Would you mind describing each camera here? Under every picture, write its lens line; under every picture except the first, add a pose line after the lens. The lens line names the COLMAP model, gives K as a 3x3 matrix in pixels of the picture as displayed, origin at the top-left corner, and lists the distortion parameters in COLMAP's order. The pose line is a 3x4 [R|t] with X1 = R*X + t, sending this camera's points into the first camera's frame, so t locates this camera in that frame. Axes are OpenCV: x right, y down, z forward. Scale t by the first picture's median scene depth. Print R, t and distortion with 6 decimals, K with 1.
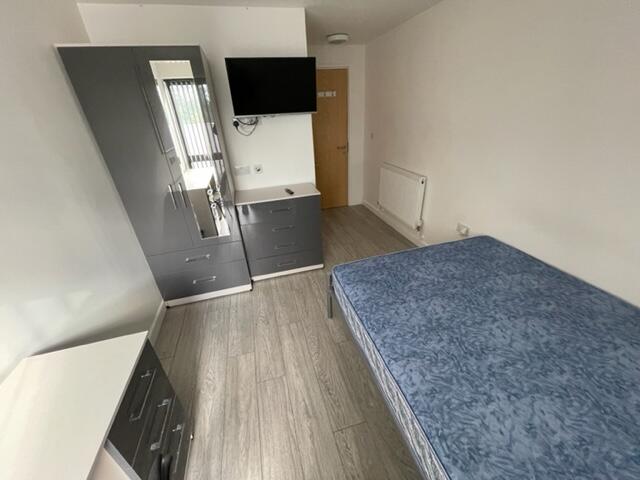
lens RADIAL K [[258.2, 0, 317.8], [0, 258.2, 239.6], [0, 0, 1]] dist [0.003293, 0.000361]
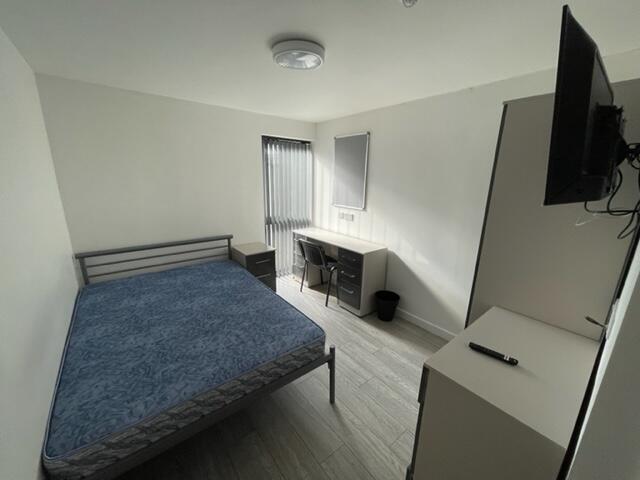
lens RADIAL K [[258.2, 0, 317.5], [0, 258.2, 241.7], [0, 0, 1]] dist [0.003293, 0.000361]
pose [[-0.917234, 0.136450, -0.374250, 0.427224], [-0.150021, 0.752006, 0.641858, -0.801583], [0.369020, 0.644879, -0.669295, 1.517525]]
